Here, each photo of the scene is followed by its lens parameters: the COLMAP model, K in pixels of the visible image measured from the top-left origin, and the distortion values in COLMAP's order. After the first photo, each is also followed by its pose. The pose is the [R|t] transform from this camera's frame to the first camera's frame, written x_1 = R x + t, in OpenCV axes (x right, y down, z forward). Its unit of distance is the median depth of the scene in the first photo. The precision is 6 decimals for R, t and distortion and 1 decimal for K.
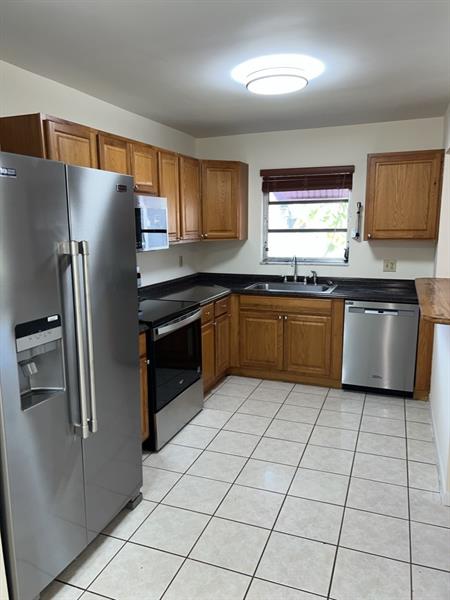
lens RADIAL K [[458.4, 0, 222.2], [0, 458.4, 307.1], [0, 0, 1]] dist [0.052290, -0.007485]
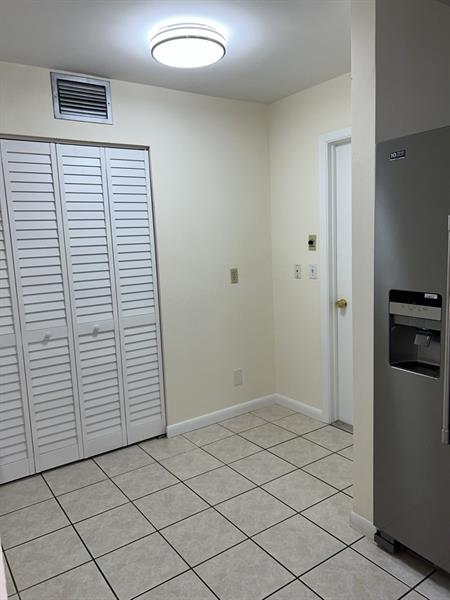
lens RADIAL K [[458.4, 0, 222.2], [0, 458.4, 307.1], [0, 0, 1]] dist [0.052290, -0.007485]
pose [[-0.569136, 0.153828, -0.807726, 0.279665], [-0.106178, 0.960370, 0.257713, -0.065817], [0.815359, 0.232437, -0.530248, 0.491582]]
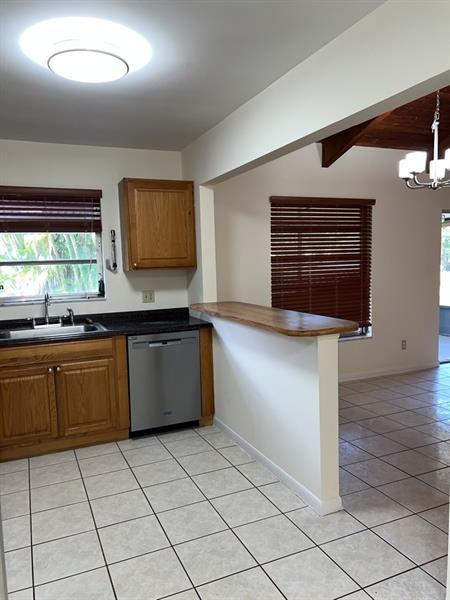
lens RADIAL K [[458.4, 0, 222.2], [0, 458.4, 307.1], [0, 0, 1]] dist [0.052290, -0.007485]
pose [[0.715326, -0.086497, 0.693417, -0.200913], [0.152176, 0.987776, -0.033769, -0.012091], [-0.682020, 0.129677, 0.719745, 0.219333]]
